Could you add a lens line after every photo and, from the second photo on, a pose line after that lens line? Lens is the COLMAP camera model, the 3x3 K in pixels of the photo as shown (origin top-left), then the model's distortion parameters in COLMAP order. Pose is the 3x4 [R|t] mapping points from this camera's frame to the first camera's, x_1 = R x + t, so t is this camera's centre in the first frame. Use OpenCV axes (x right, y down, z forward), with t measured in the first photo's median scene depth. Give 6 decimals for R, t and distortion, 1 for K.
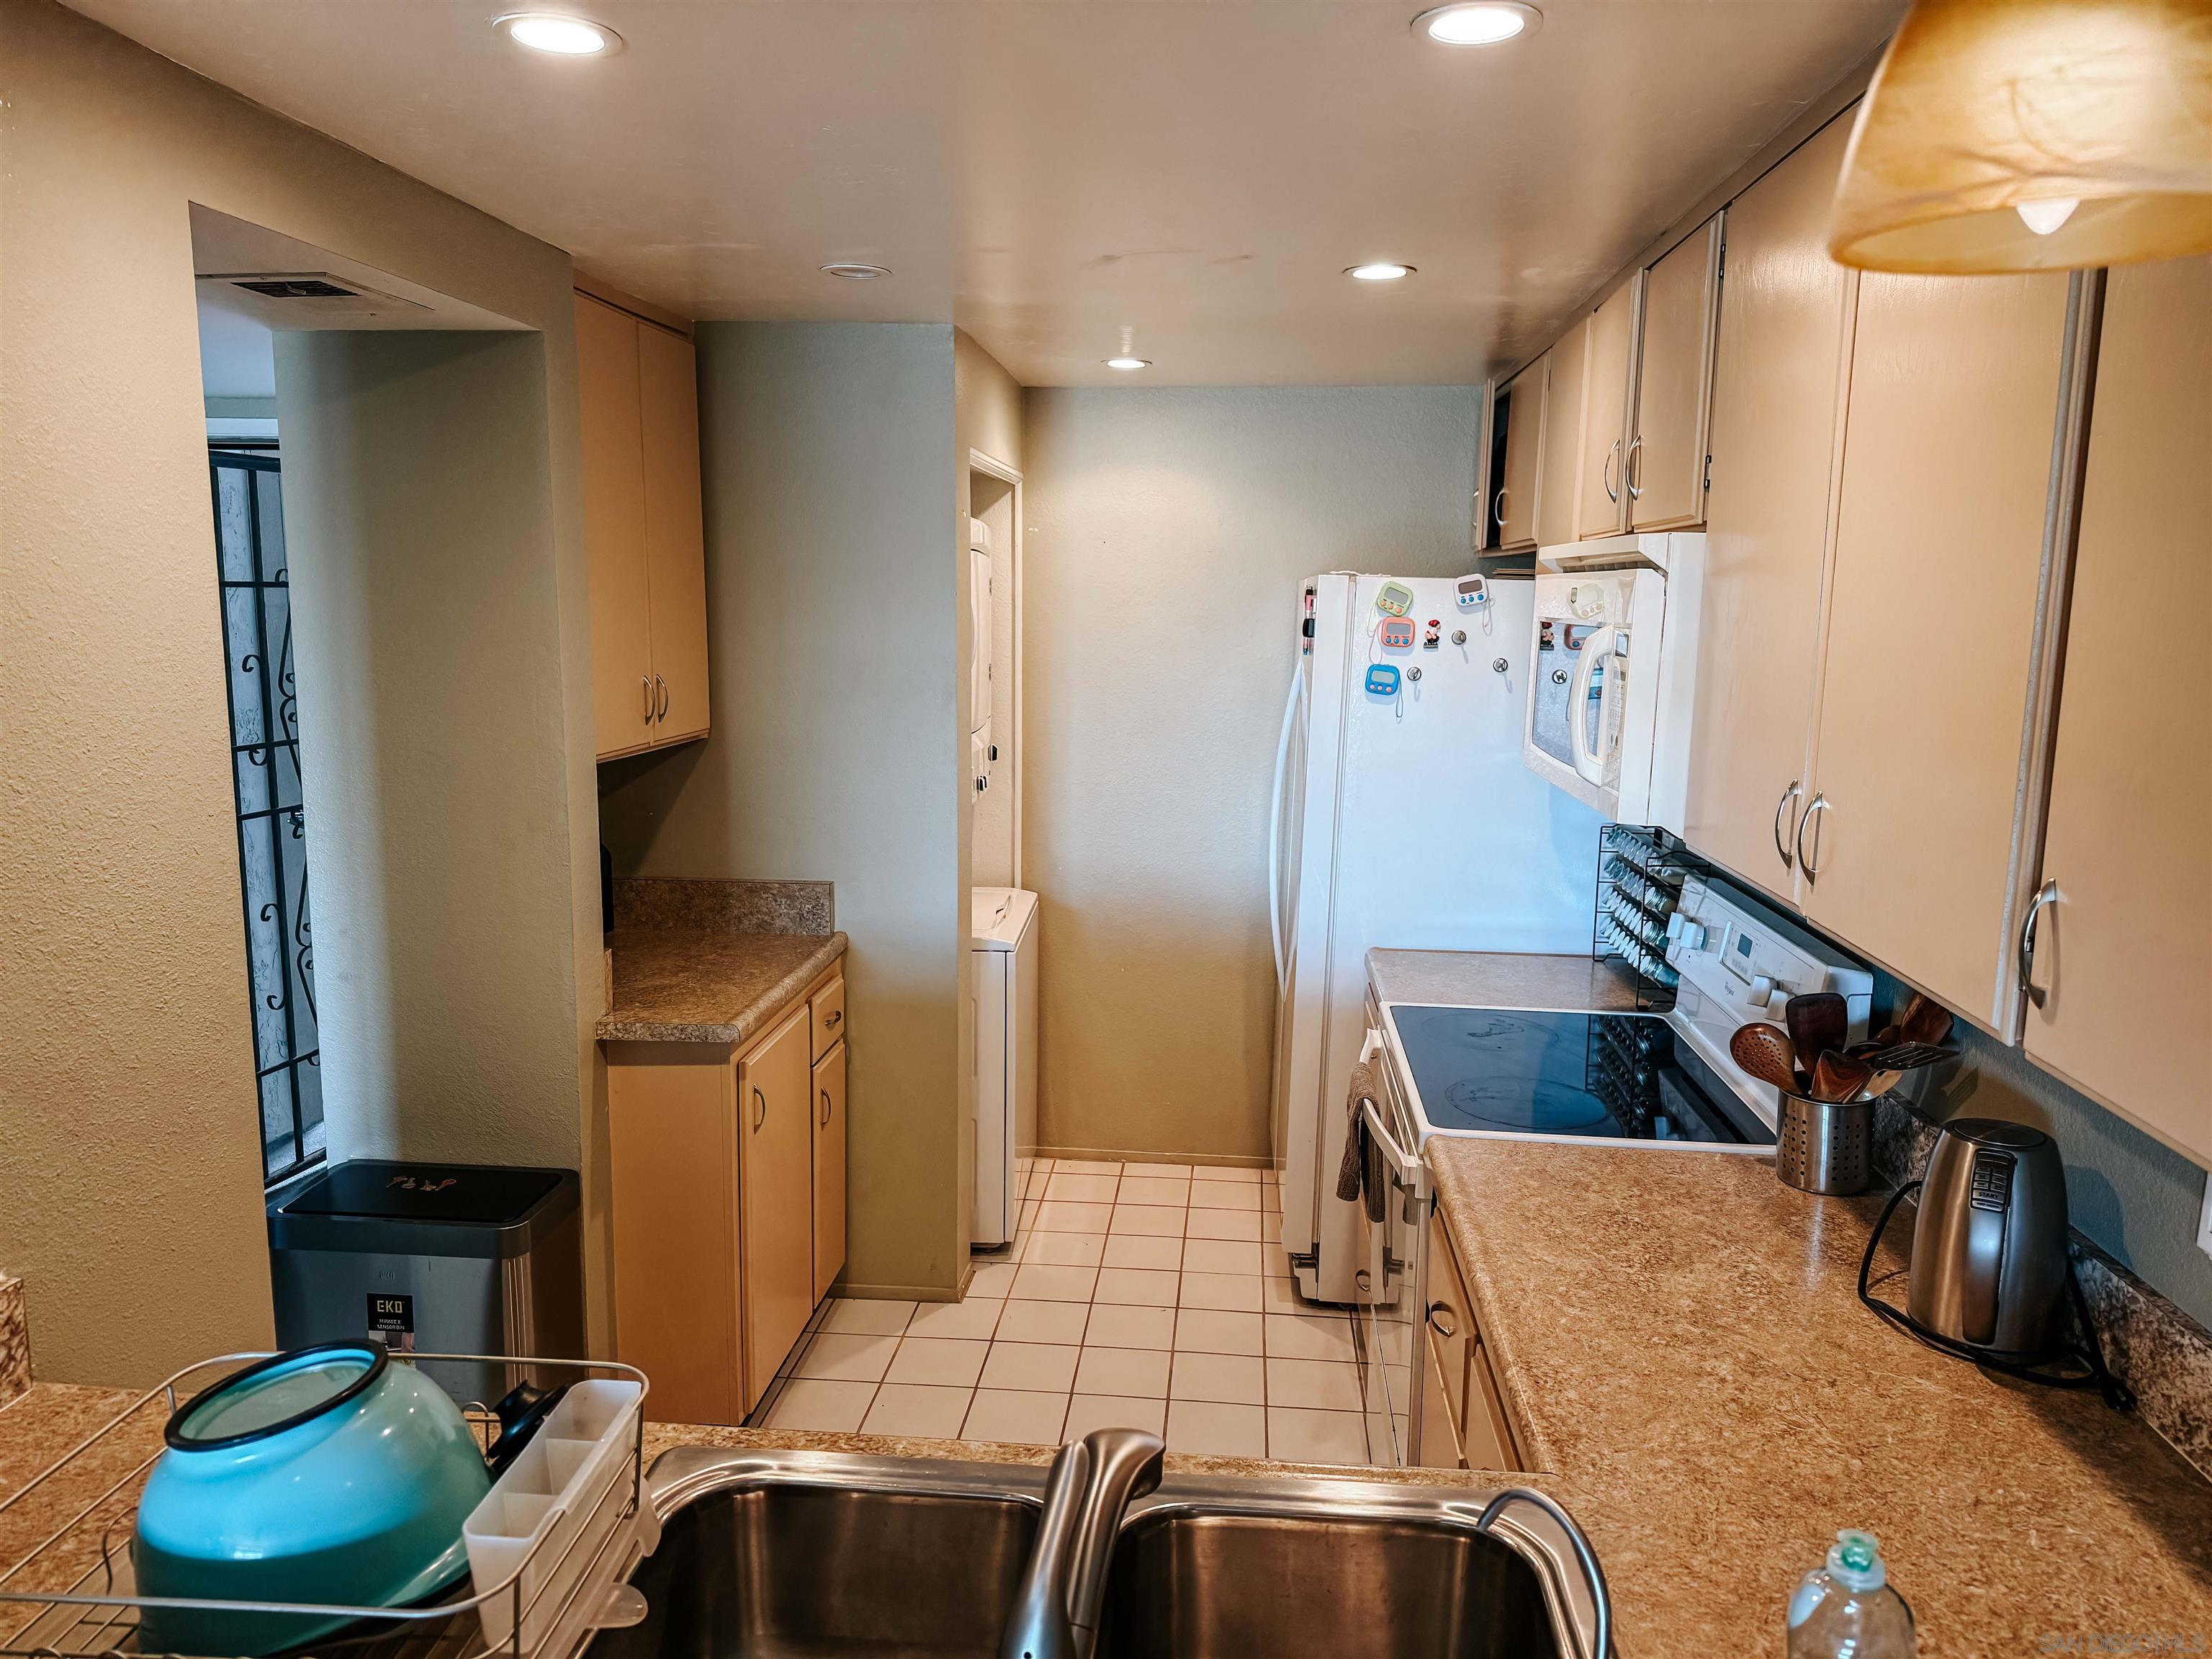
lens RADIAL K [[1558.2, 0, 1116.7], [0, 1558.2, 846.9], [0, 0, 1]] dist [0.088122, -0.094823]
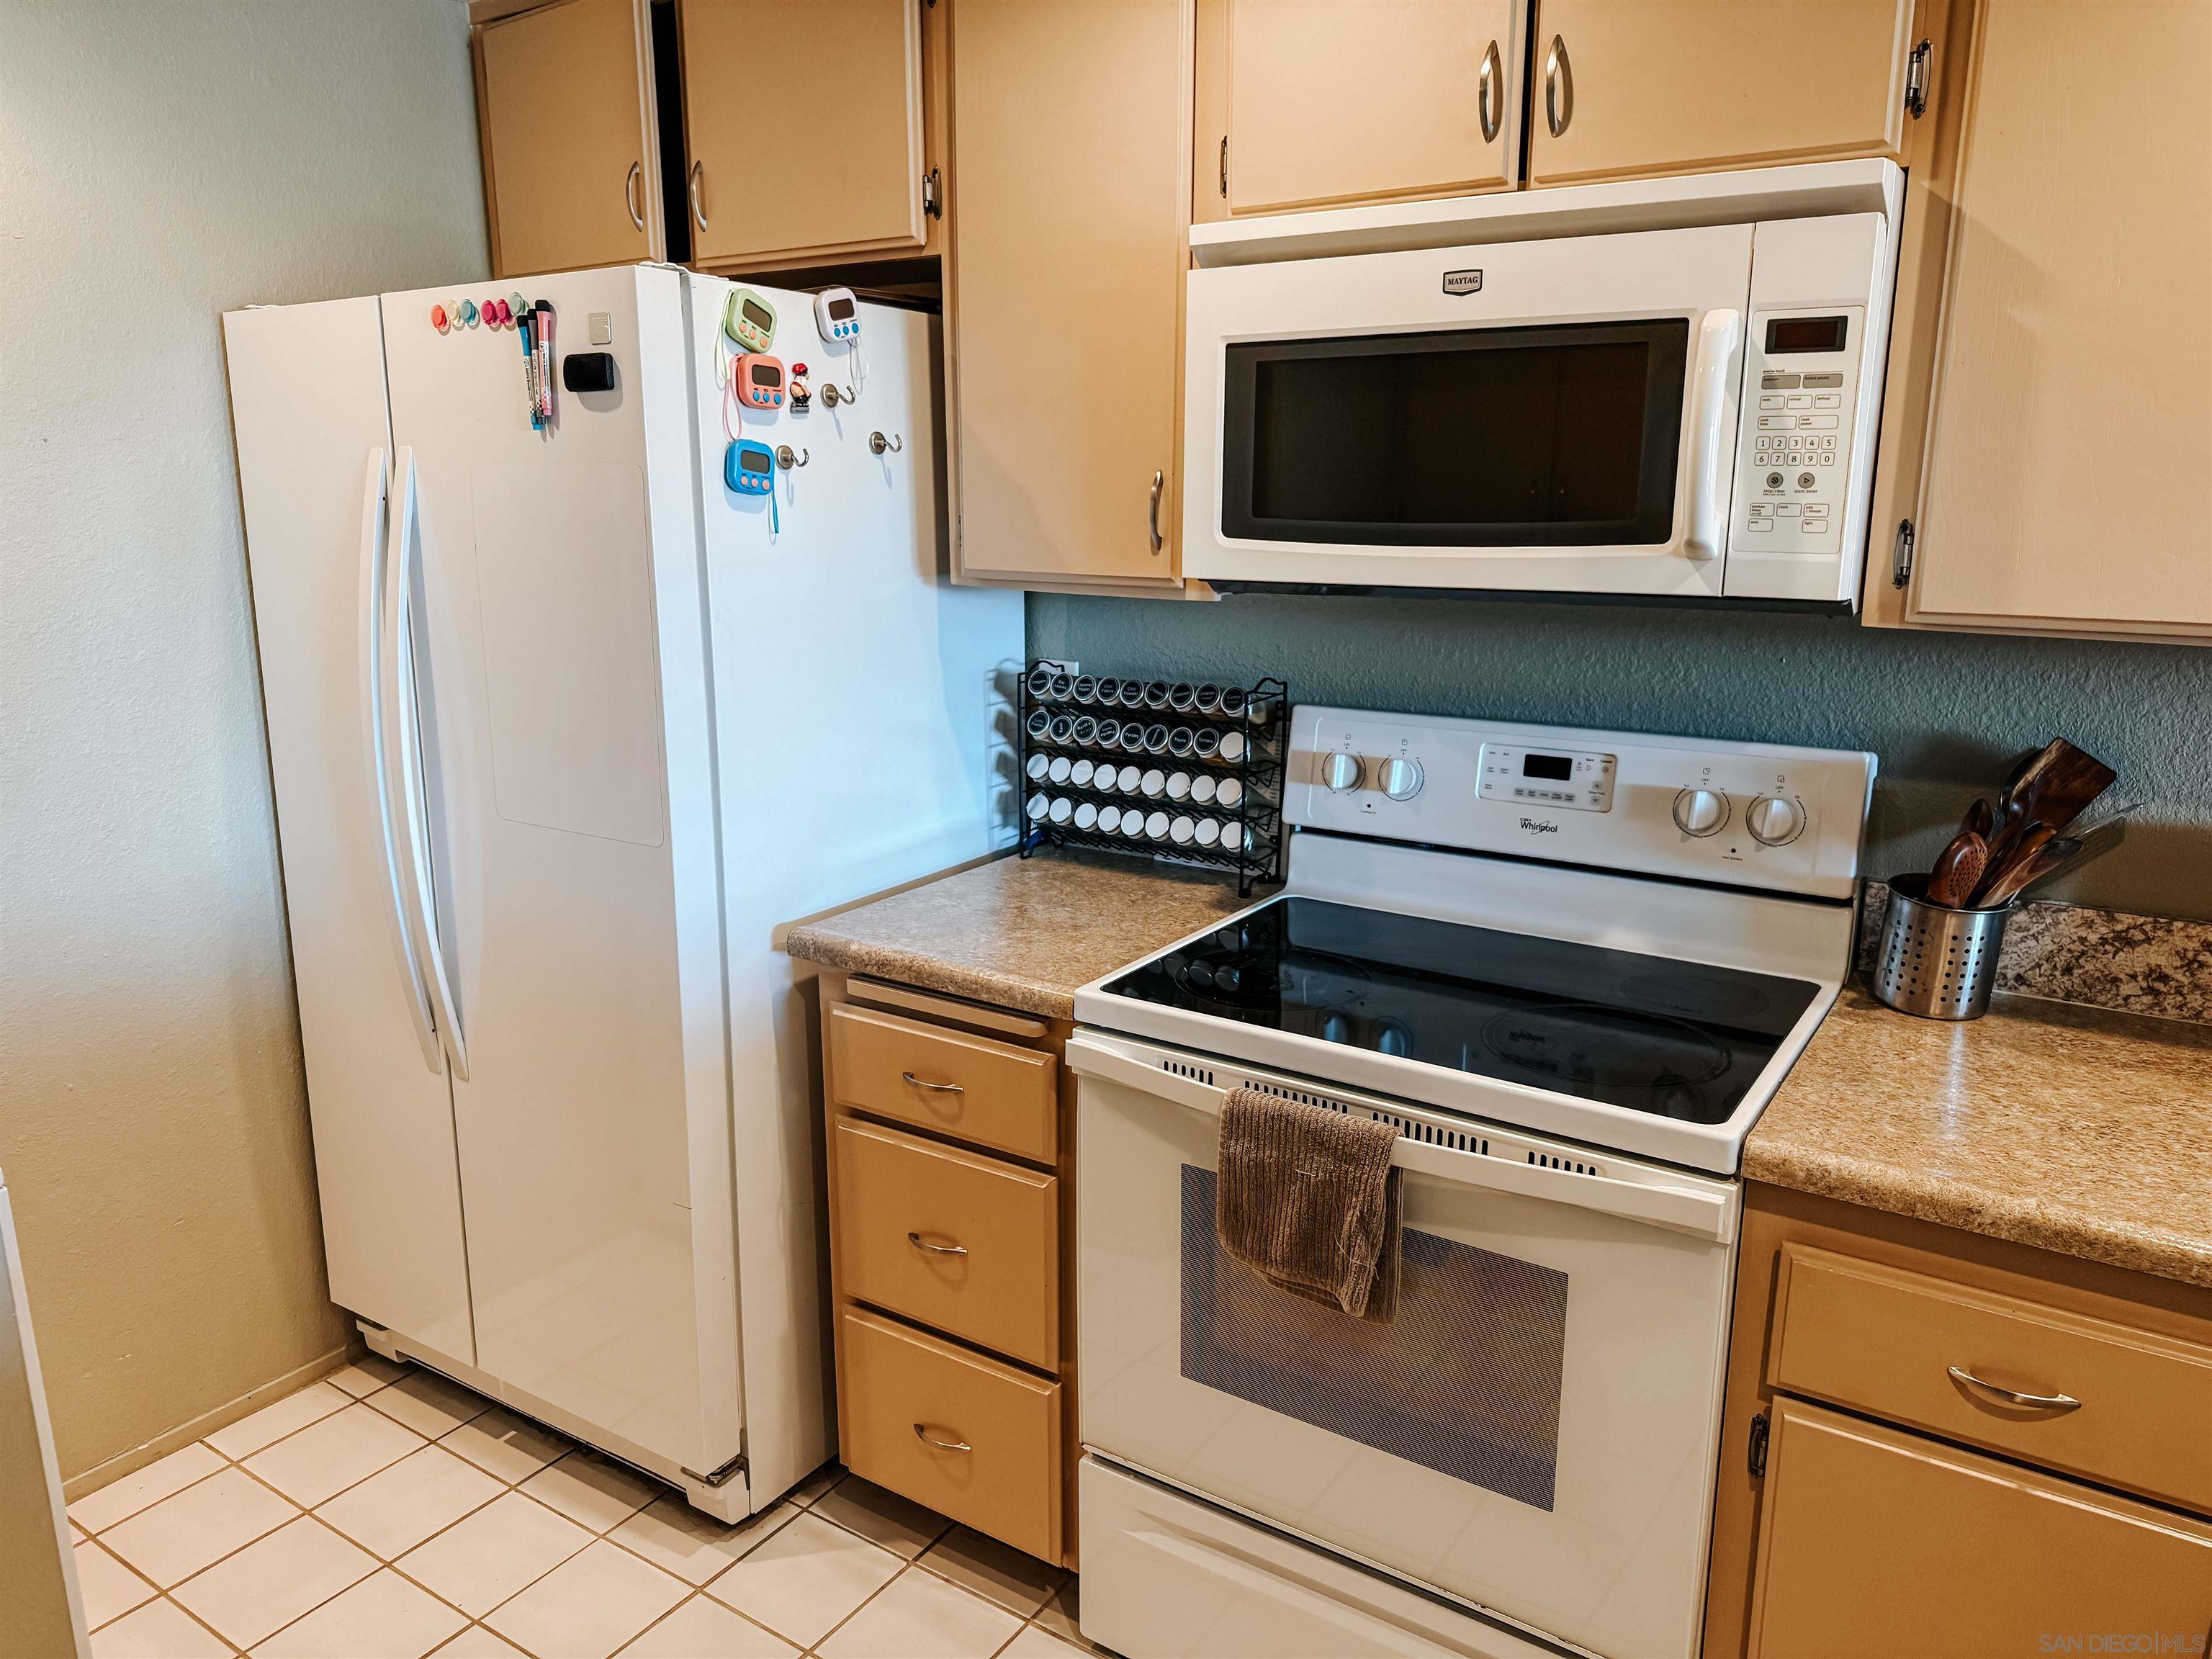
lens RADIAL K [[1558.2, 0, 1110.4], [0, 1558.2, 831.9], [0, 0, 1]] dist [0.088122, -0.094823]
pose [[0.483301, -0.213061, 0.849132, -0.288540], [0.151998, 0.975624, 0.158287, -0.047633], [-0.862158, 0.052566, 0.503905, 0.606432]]
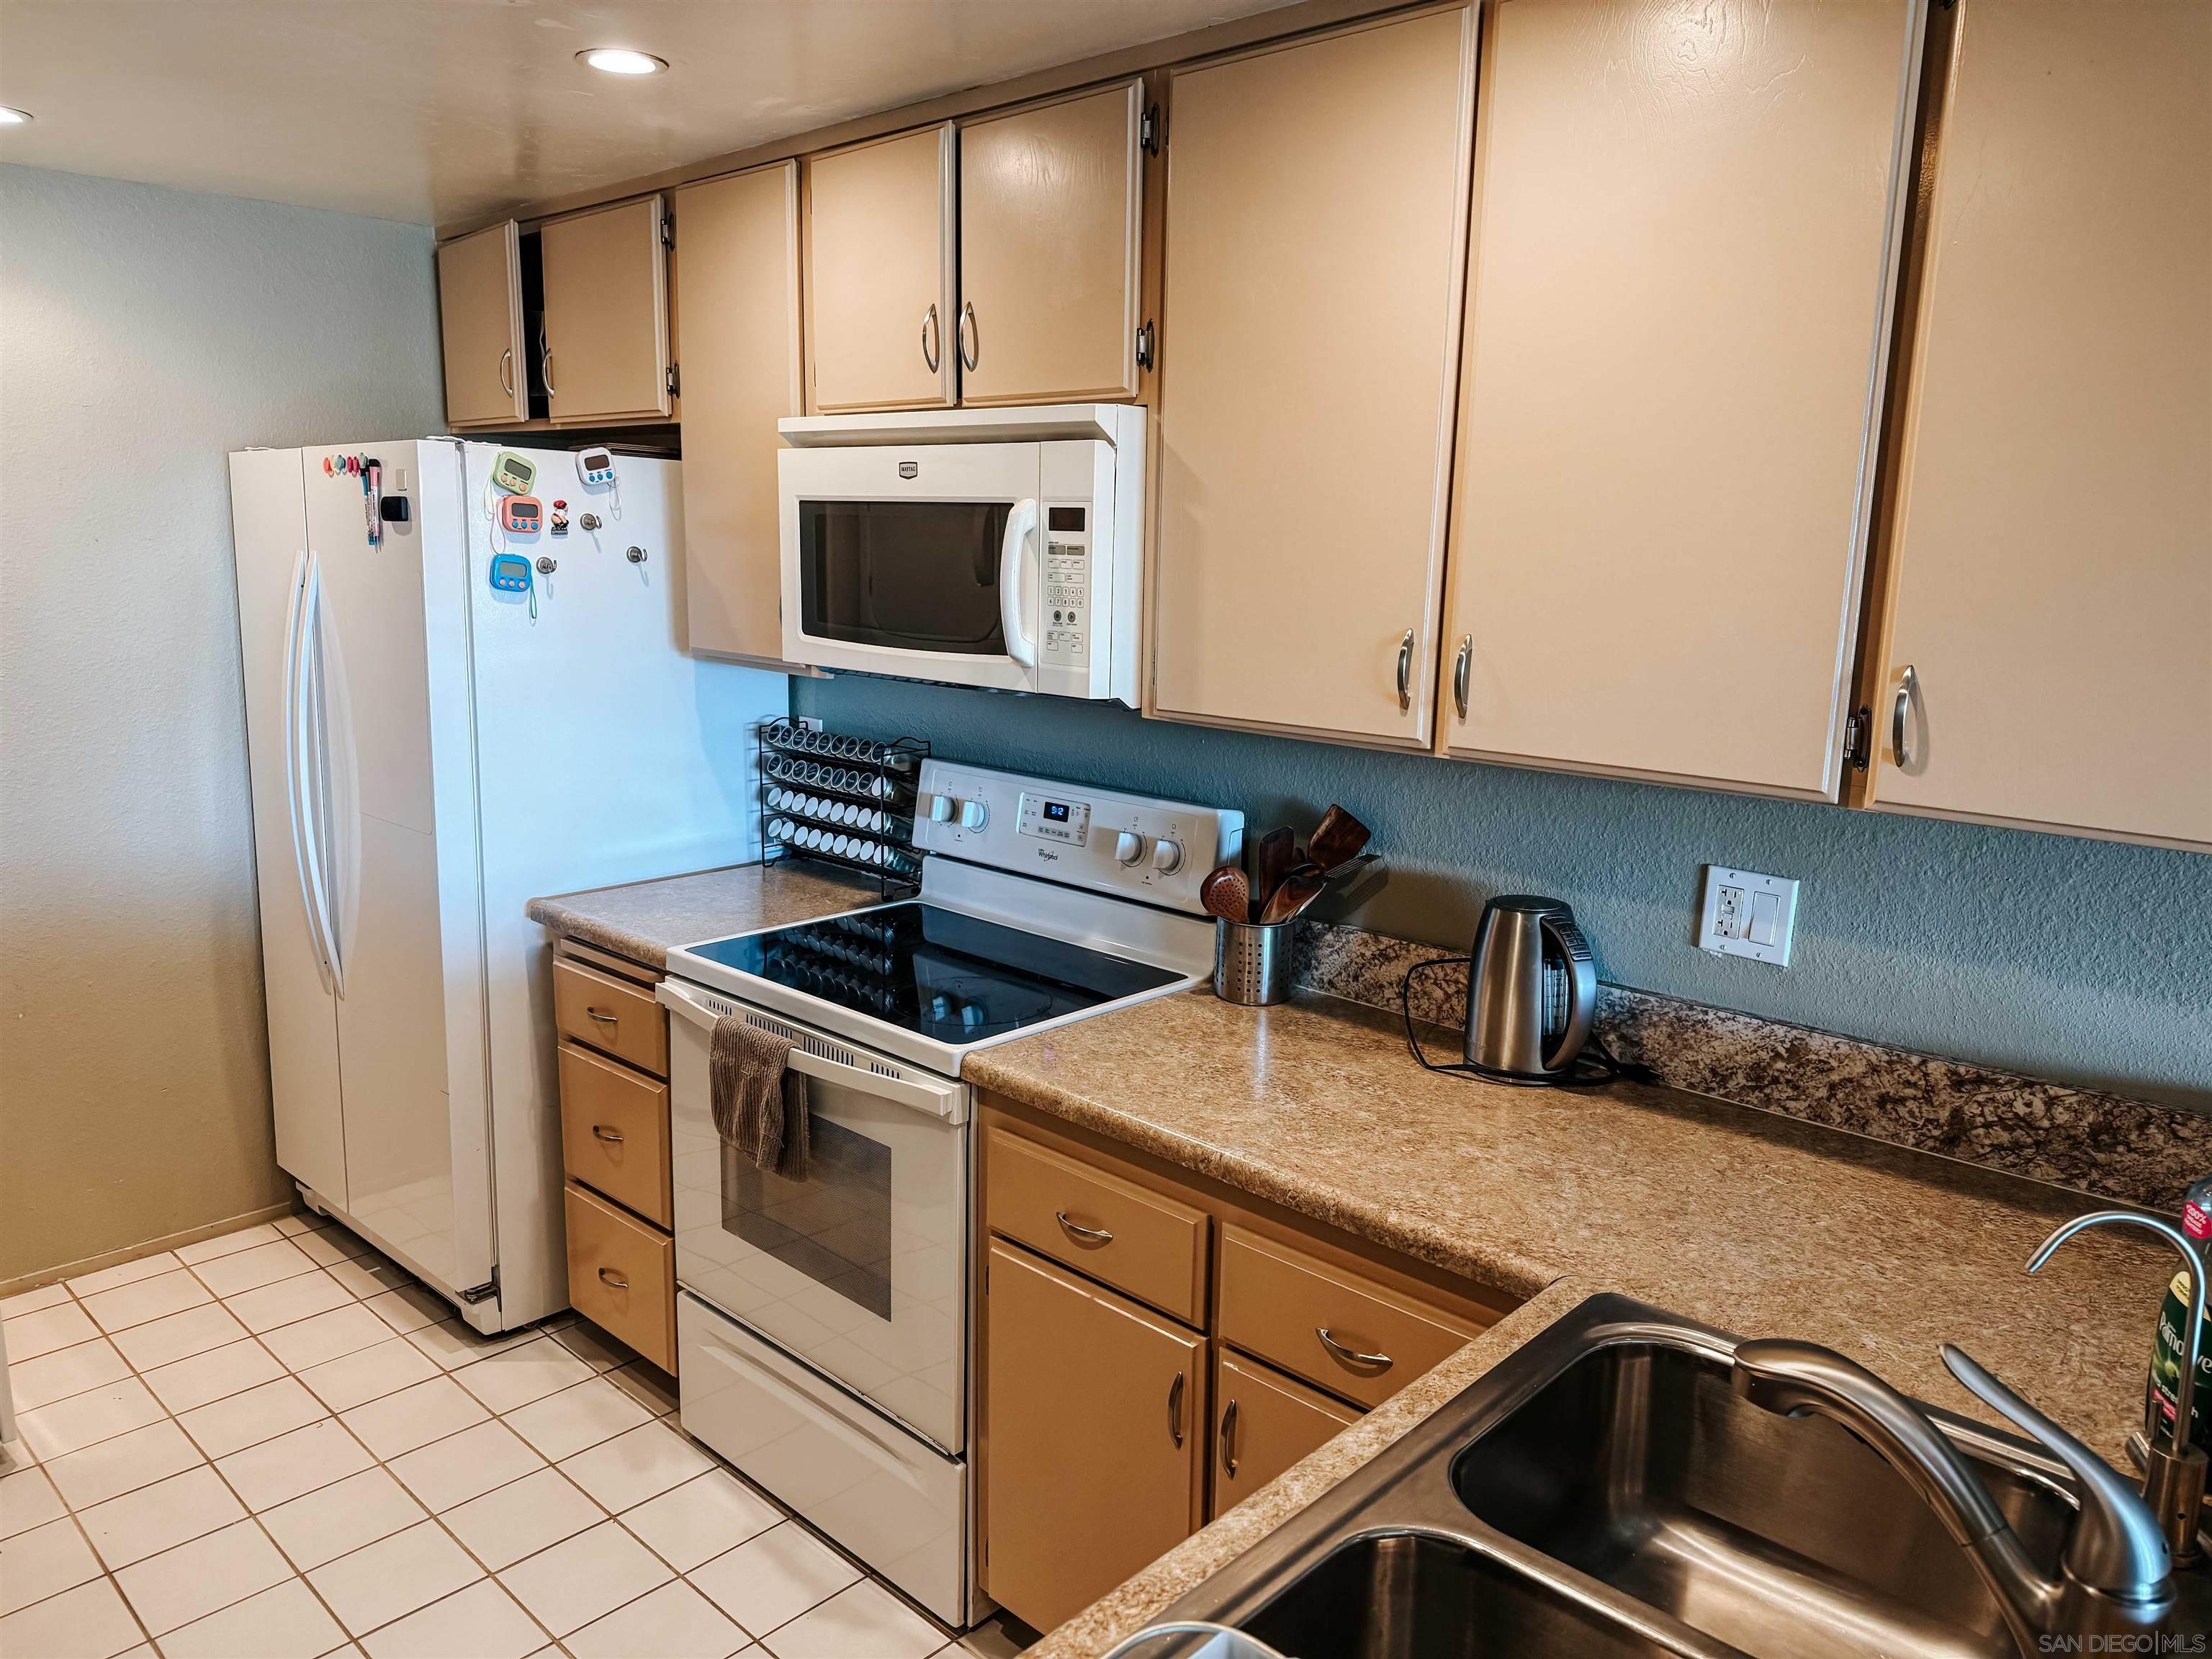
lens RADIAL K [[1558.2, 0, 1105.1], [0, 1558.2, 835.9], [0, 0, 1]] dist [0.088122, -0.094823]
pose [[0.623870, -0.153687, 0.766268, -0.294596], [0.117649, 0.987769, 0.102326, -0.018677], [-0.772622, 0.026313, 0.634321, 0.238040]]
